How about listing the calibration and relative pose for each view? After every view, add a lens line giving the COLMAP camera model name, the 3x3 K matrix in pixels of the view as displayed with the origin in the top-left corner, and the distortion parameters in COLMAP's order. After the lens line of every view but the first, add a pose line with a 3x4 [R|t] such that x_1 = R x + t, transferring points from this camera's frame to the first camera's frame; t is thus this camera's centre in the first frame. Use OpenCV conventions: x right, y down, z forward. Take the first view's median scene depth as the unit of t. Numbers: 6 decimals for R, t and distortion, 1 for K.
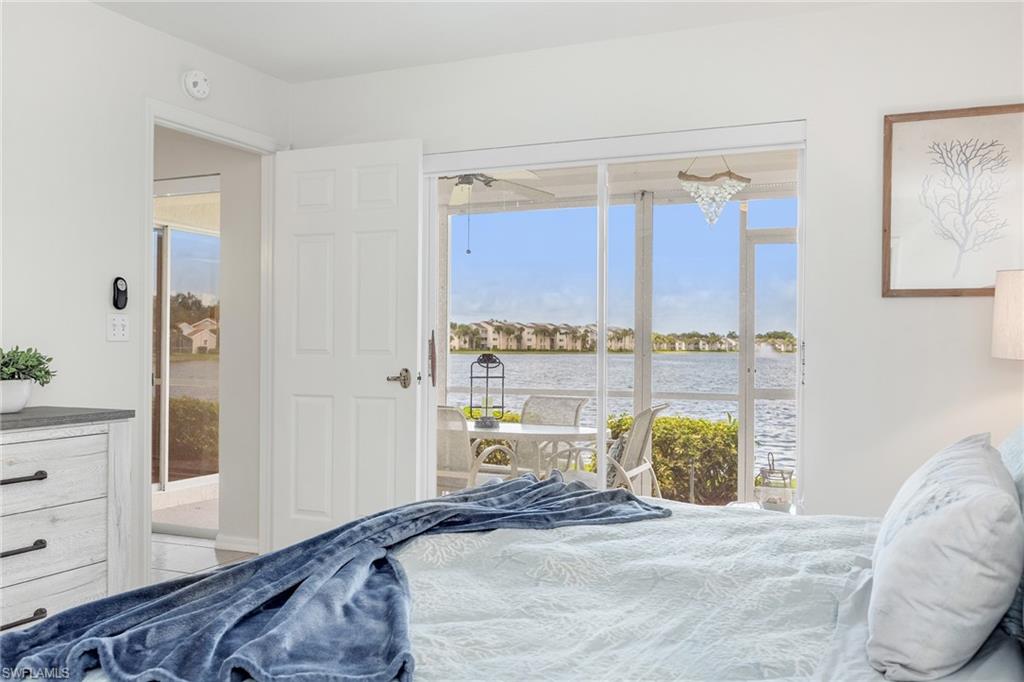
lens RADIAL K [[917.9, 0, 512.0], [0, 917.9, 341.0], [0, 0, 1]] dist [0.004302, -0.007214]
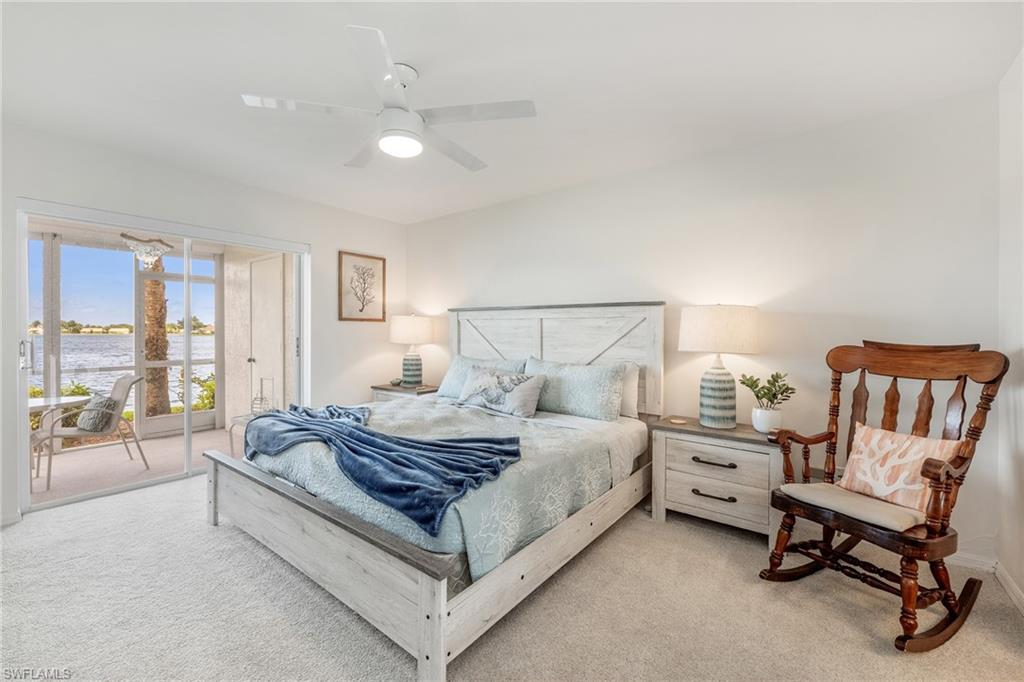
lens RADIAL K [[415.0, 0, 515.7], [0, 415.0, 339.3], [0, 0, 1]] dist [-0.003062, -0.000156]
pose [[0.231318, -0.025962, 0.972532, -1.224644], [-0.004524, 0.999604, 0.027761, -0.059050], [-0.972868, -0.010821, 0.231109, 0.474948]]
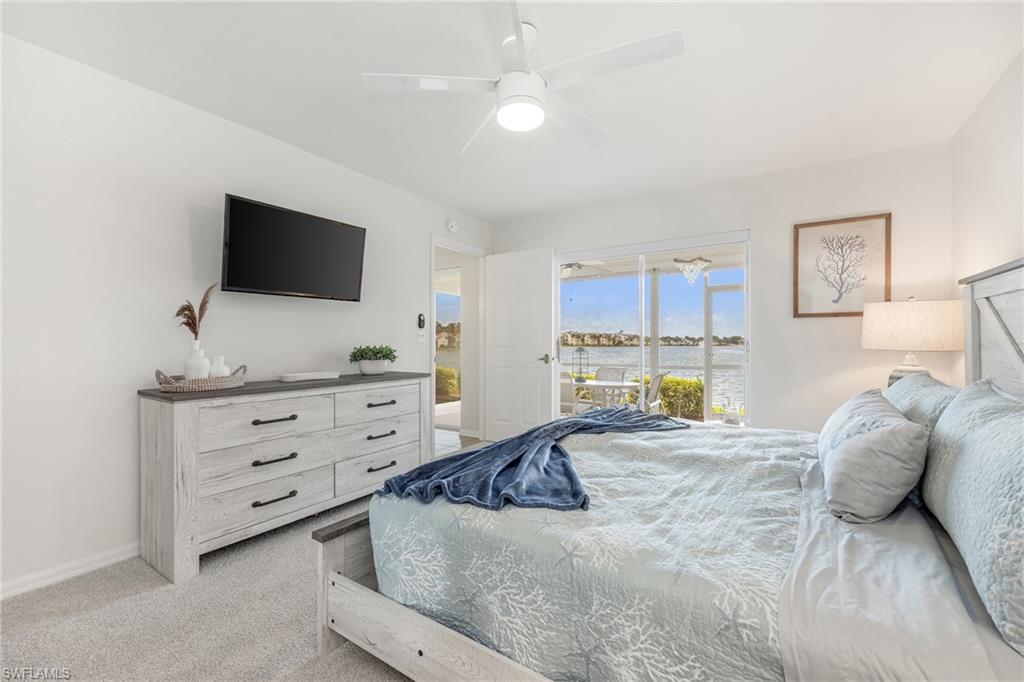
lens RADIAL K [[420.6, 0, 510.9], [0, 420.6, 344.0], [0, 0, 1]] dist [-0.001978, 0.000158]
pose [[0.986916, -0.005412, -0.161146, -0.091823], [0.006458, 0.999961, 0.005963, -0.001598], [0.161108, -0.006926, 0.986913, 0.036010]]
